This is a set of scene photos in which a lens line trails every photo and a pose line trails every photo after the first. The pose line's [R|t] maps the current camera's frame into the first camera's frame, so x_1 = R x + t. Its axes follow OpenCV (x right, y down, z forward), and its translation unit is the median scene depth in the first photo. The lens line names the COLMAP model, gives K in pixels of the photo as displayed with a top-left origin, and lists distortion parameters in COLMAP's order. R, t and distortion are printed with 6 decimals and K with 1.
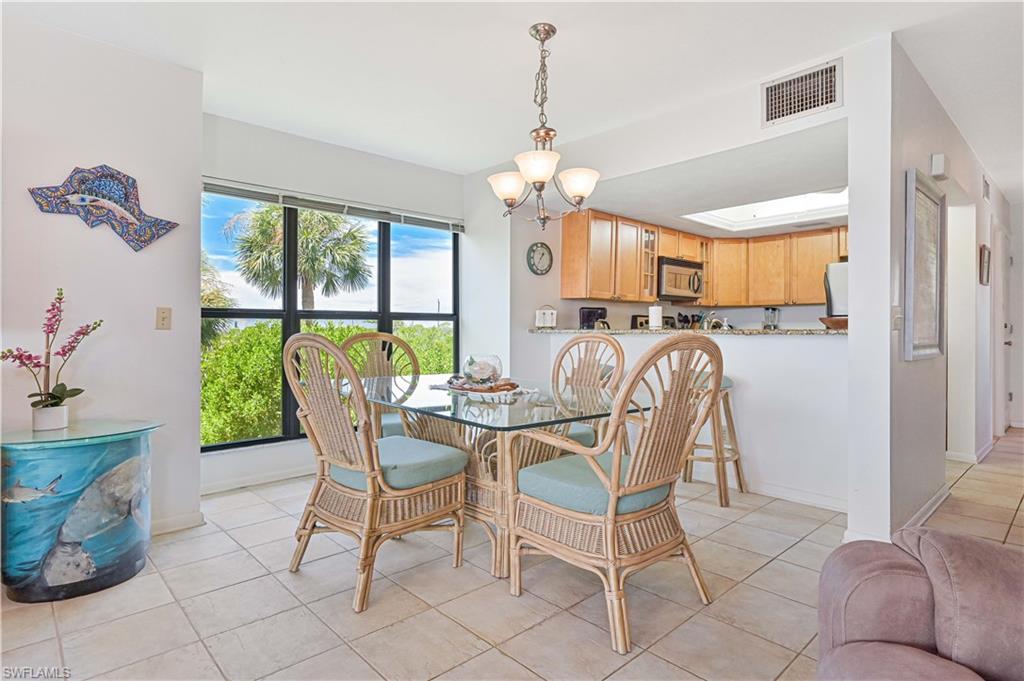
lens RADIAL K [[537.1, 0, 526.8], [0, 537.1, 329.5], [0, 0, 1]] dist [-0.001015, -0.001098]
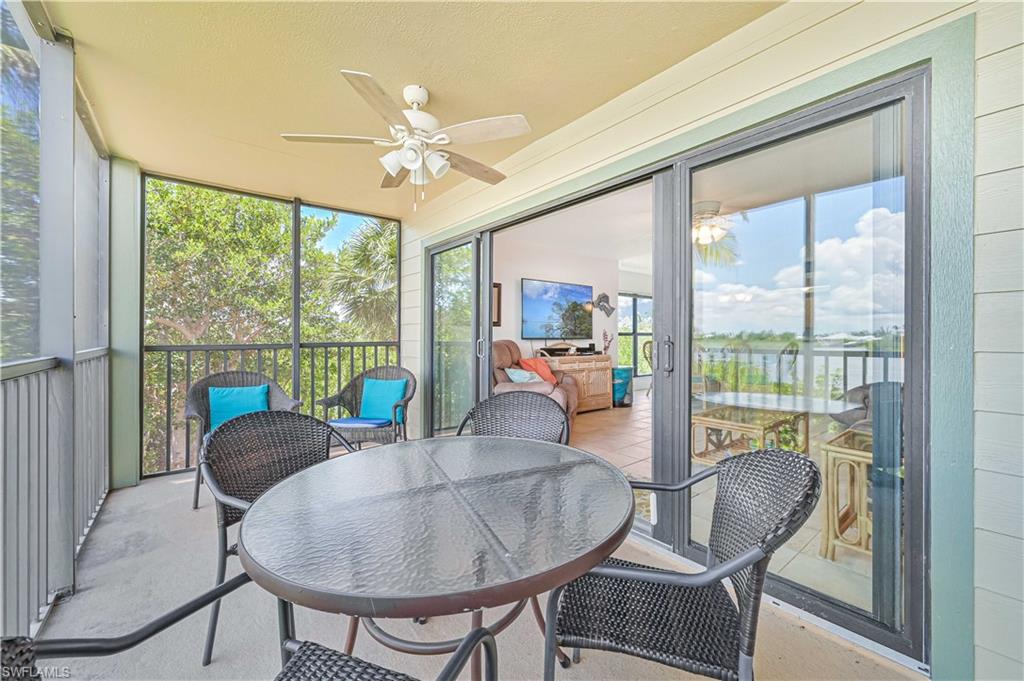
lens RADIAL K [[409.3, 0, 514.3], [0, 409.3, 334.7], [0, 0, 1]] dist [-0.001234, 0.000606]
pose [[0.996648, 0.004986, -0.081660, -1.078035], [-0.005250, 0.999982, -0.003023, -0.023312], [0.081643, 0.003441, 0.996656, -1.583304]]
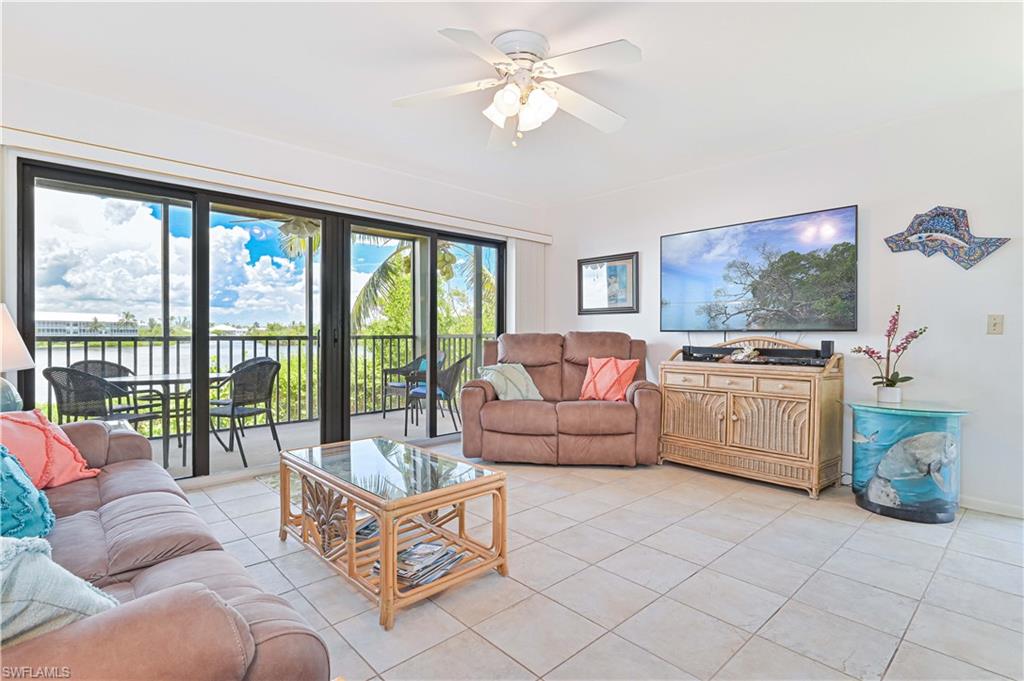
lens RADIAL K [[500.0, 0, 506.9], [0, 500.0, 336.9], [0, 0, 1]] dist [-0.004078, 0.000470]
pose [[-0.022616, 0.006371, -0.999724, 0.406268], [-0.001471, 0.999978, 0.006406, 0.000661], [0.999743, 0.001616, -0.022606, -0.007206]]
